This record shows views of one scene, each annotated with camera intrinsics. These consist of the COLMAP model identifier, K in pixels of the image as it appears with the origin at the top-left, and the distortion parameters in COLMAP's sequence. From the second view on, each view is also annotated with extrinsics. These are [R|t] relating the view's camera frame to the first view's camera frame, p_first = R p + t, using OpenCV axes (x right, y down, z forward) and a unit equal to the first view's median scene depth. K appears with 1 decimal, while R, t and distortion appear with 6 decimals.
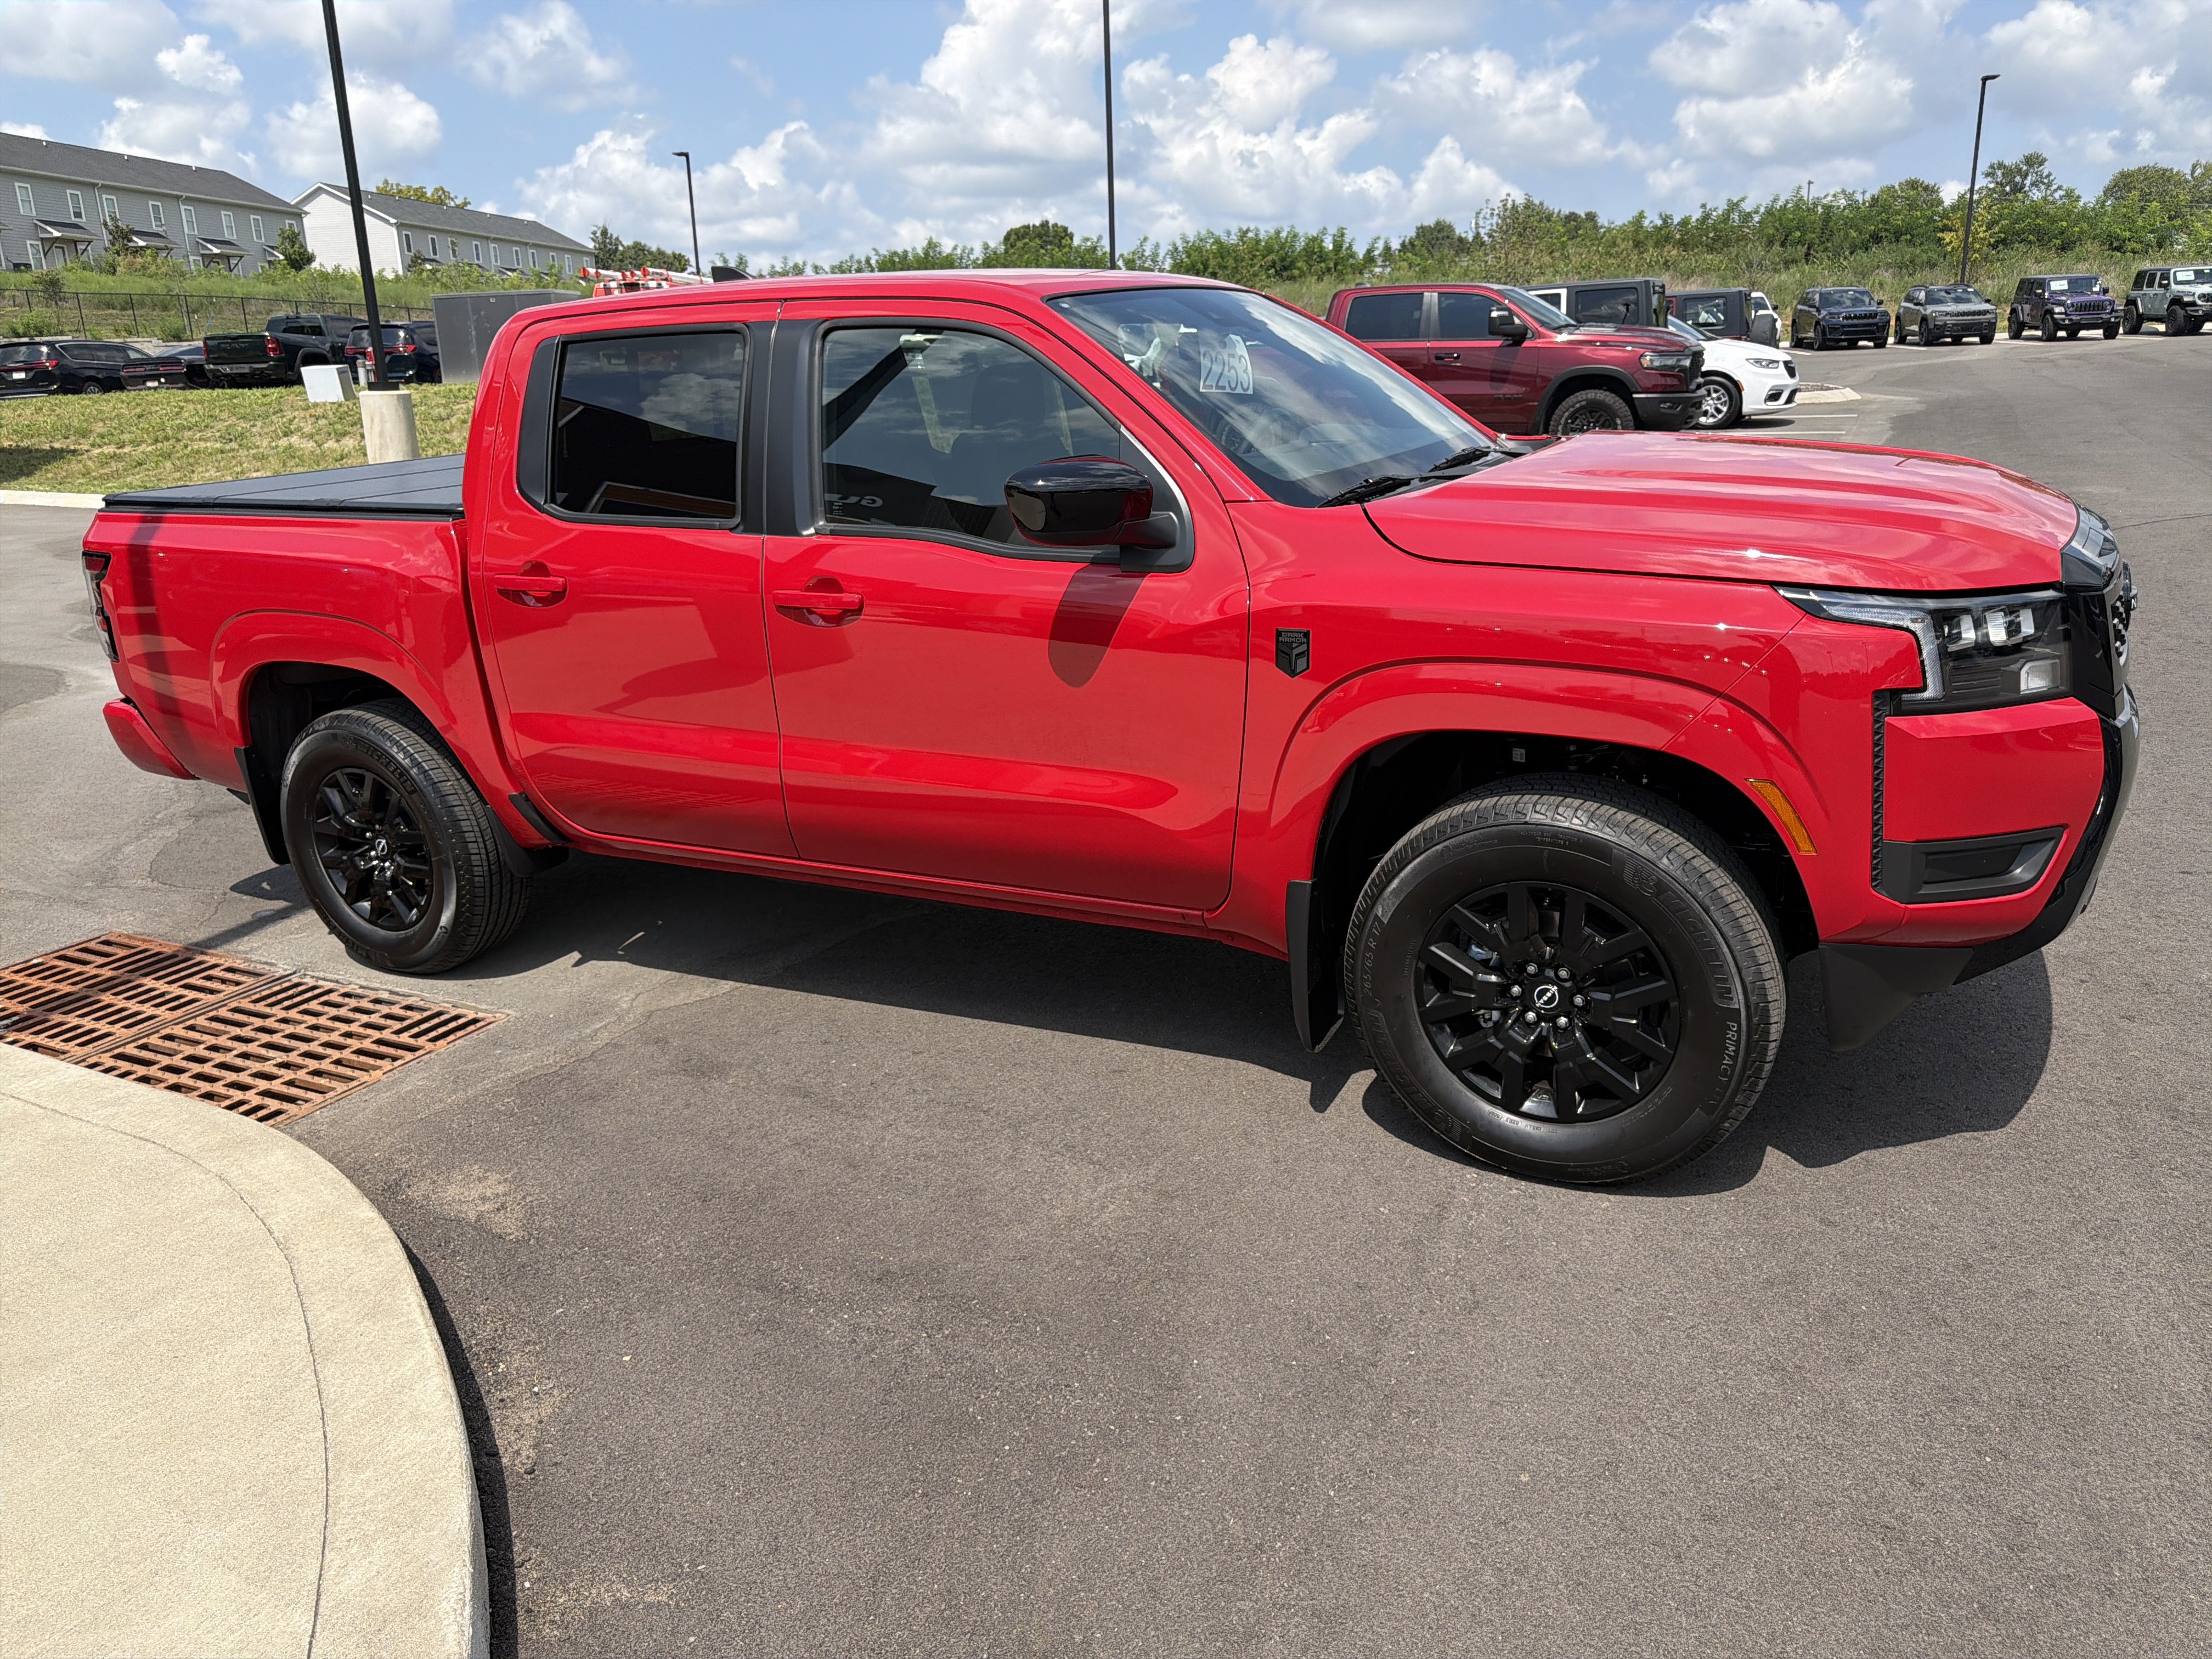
lens RADIAL K [[1589.0, 0, 1117.4], [0, 1589.0, 838.9], [0, 0, 1]] dist [0.003867, -0.012126]
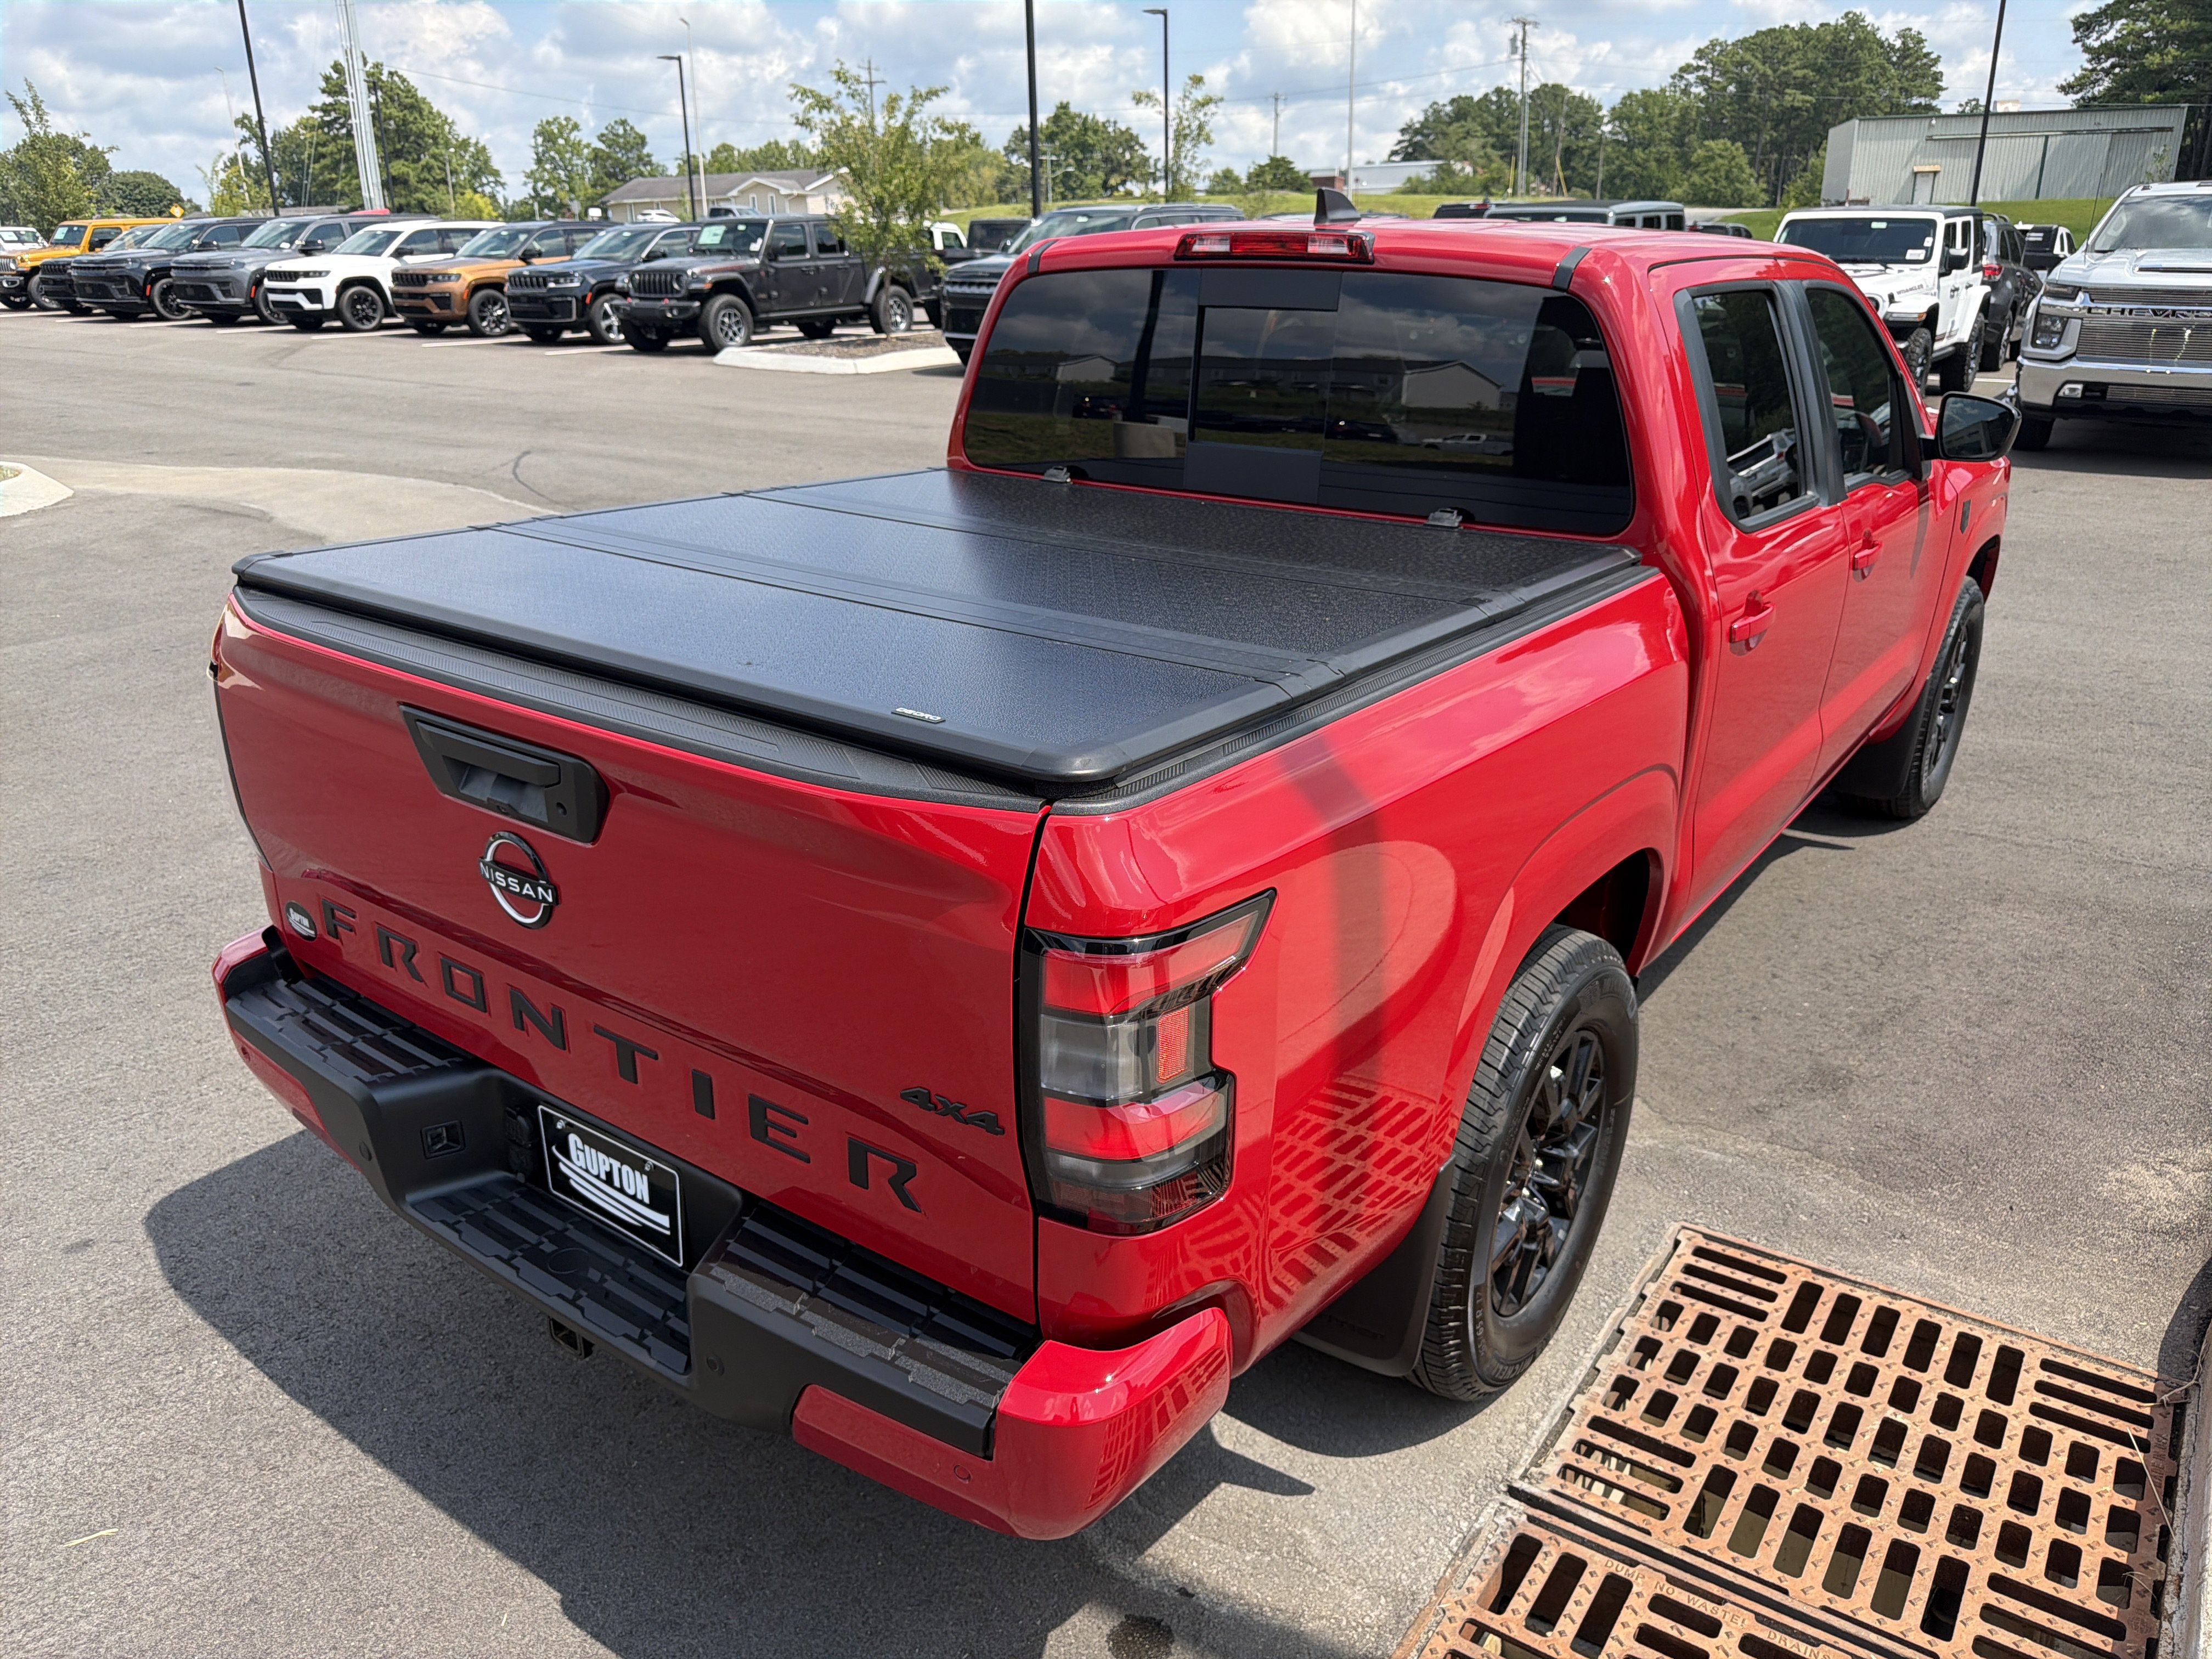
lens RADIAL K [[1592.6, 0, 1112.3], [0, 1592.6, 825.9], [0, 0, 1]] dist [0.003373, -0.010007]
pose [[0.145252, -0.295508, 0.944234, -0.073737], [0.287583, 0.925760, 0.245487, -0.021911], [-0.946677, 0.235888, 0.219452, 0.072790]]
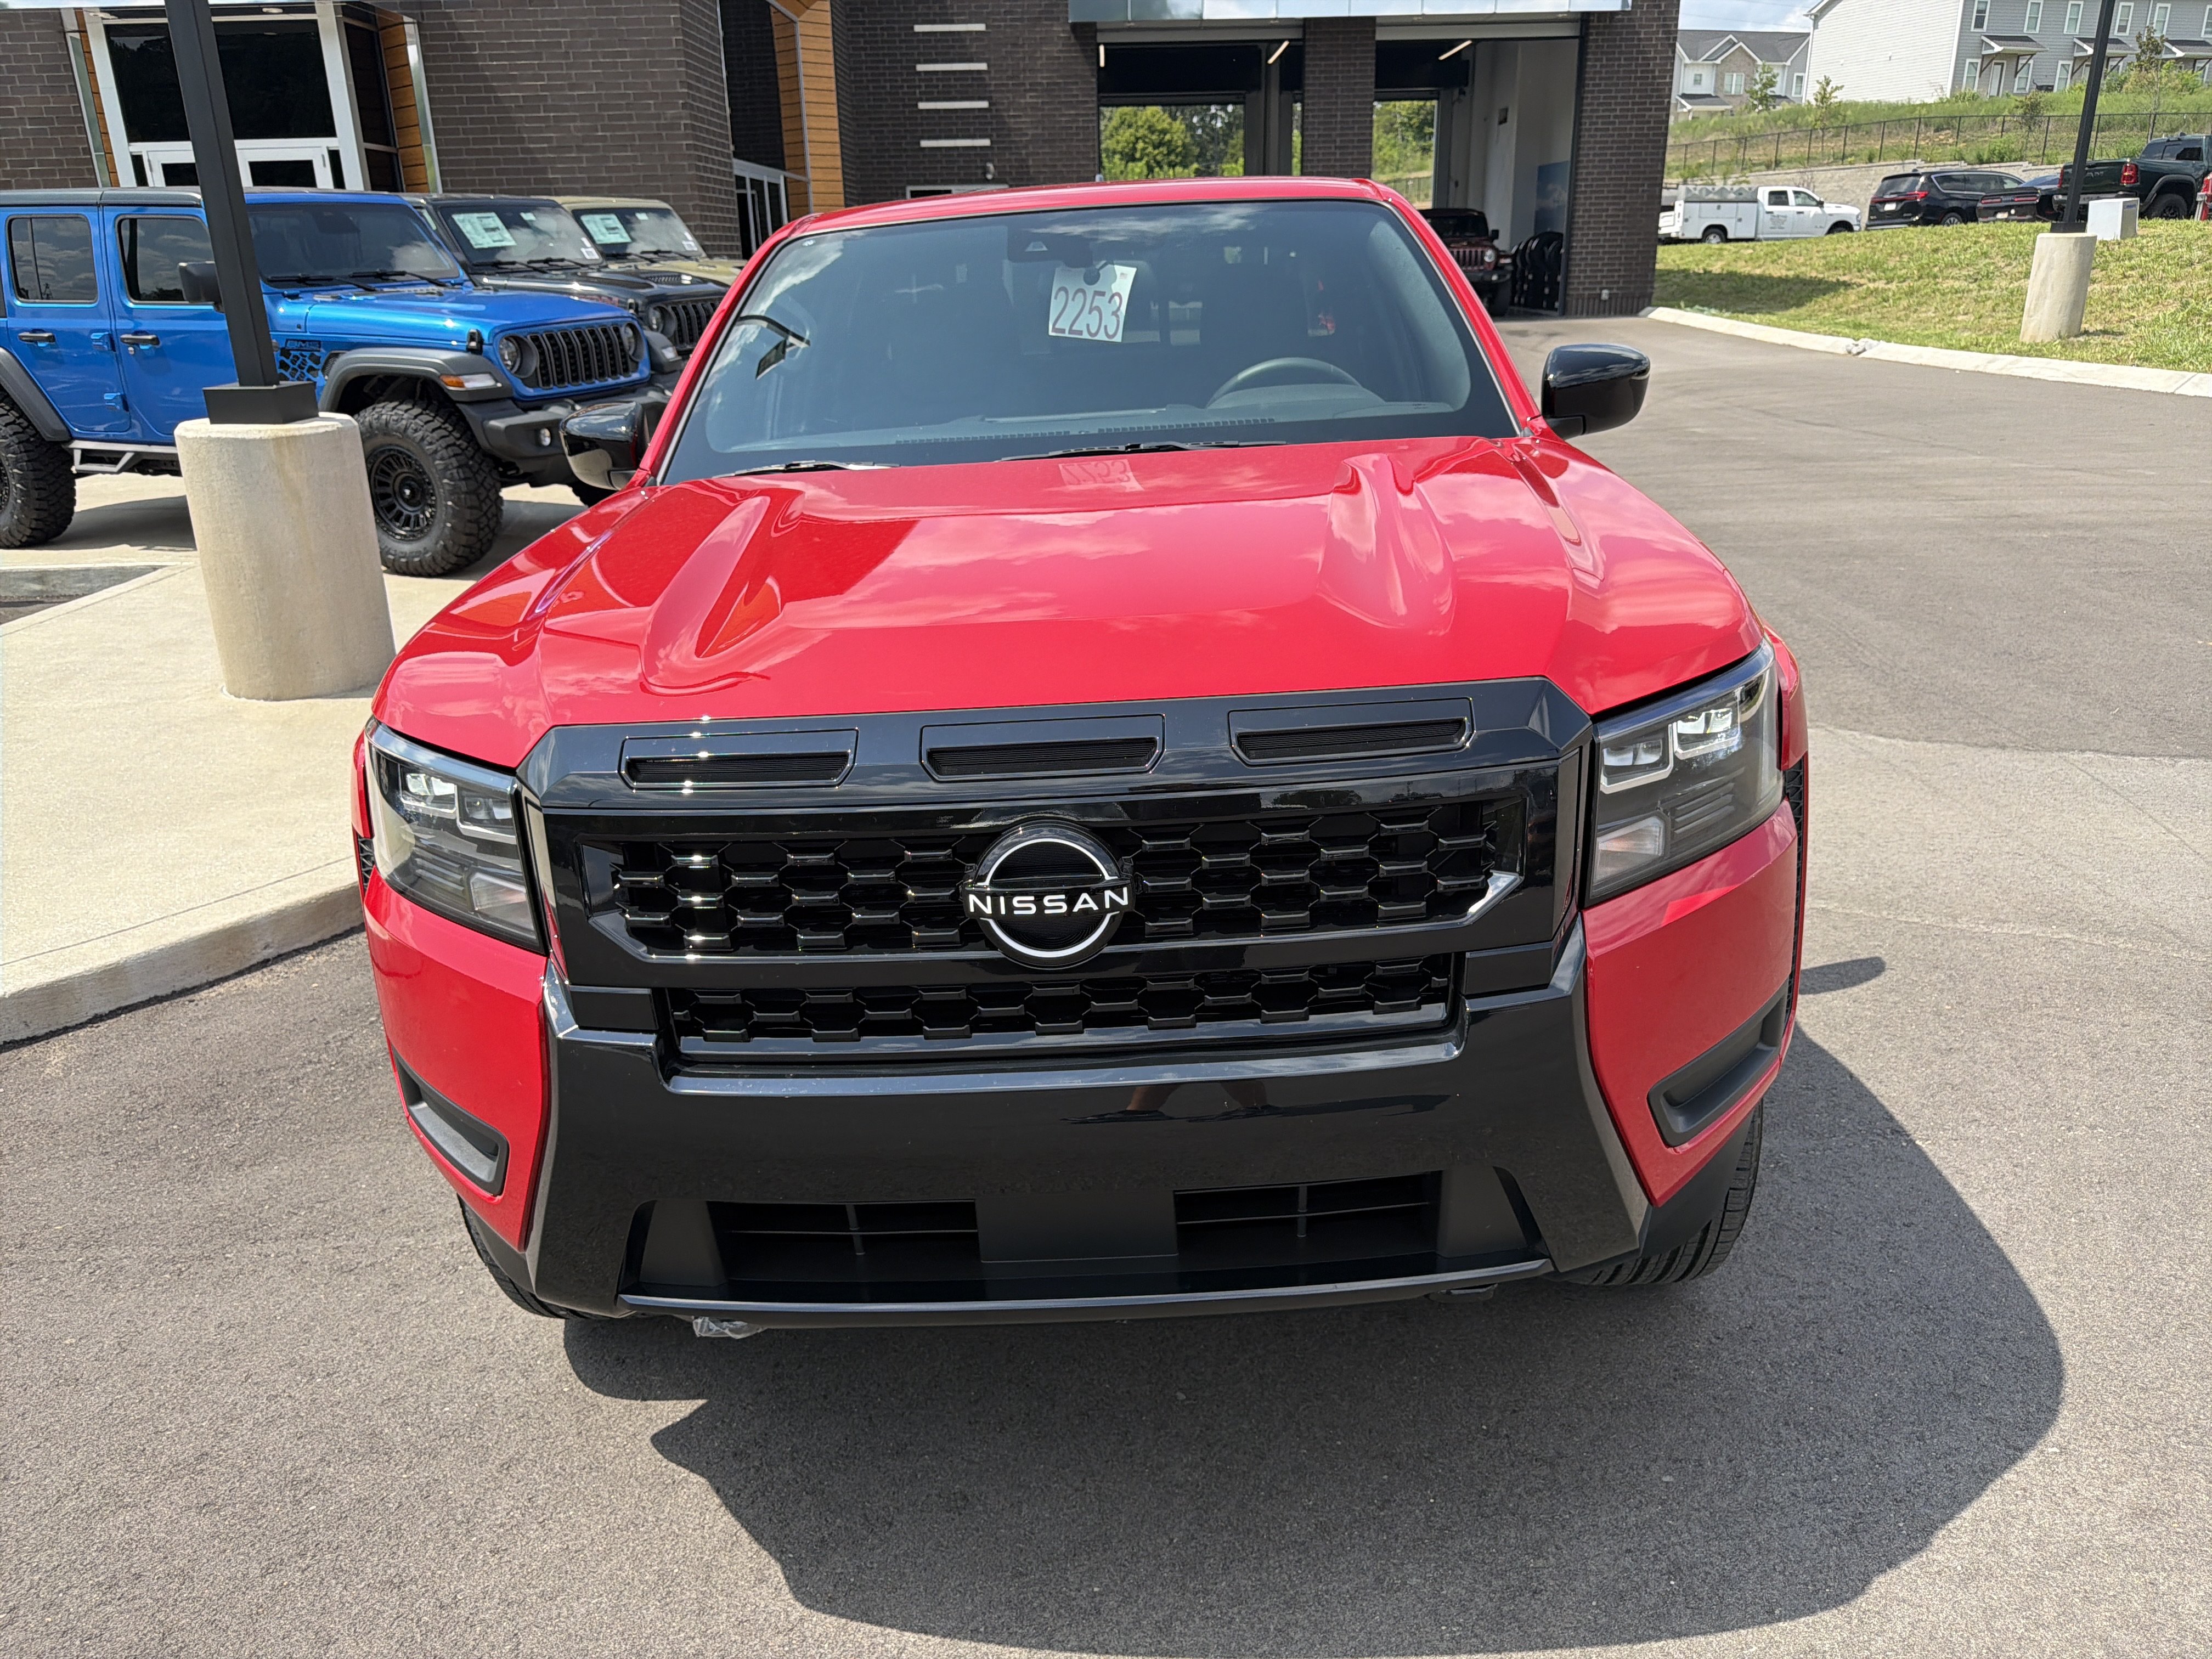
lens RADIAL K [[1590.6, 0, 1094.0], [0, 1590.6, 821.9], [0, 0, 1]] dist [0.001144, -0.005688]
pose [[0.439725, 0.318271, -0.839848, 0.053432], [-0.239933, 0.942748, 0.231643, -0.014867], [0.865490, 0.099649, 0.490914, 0.039130]]
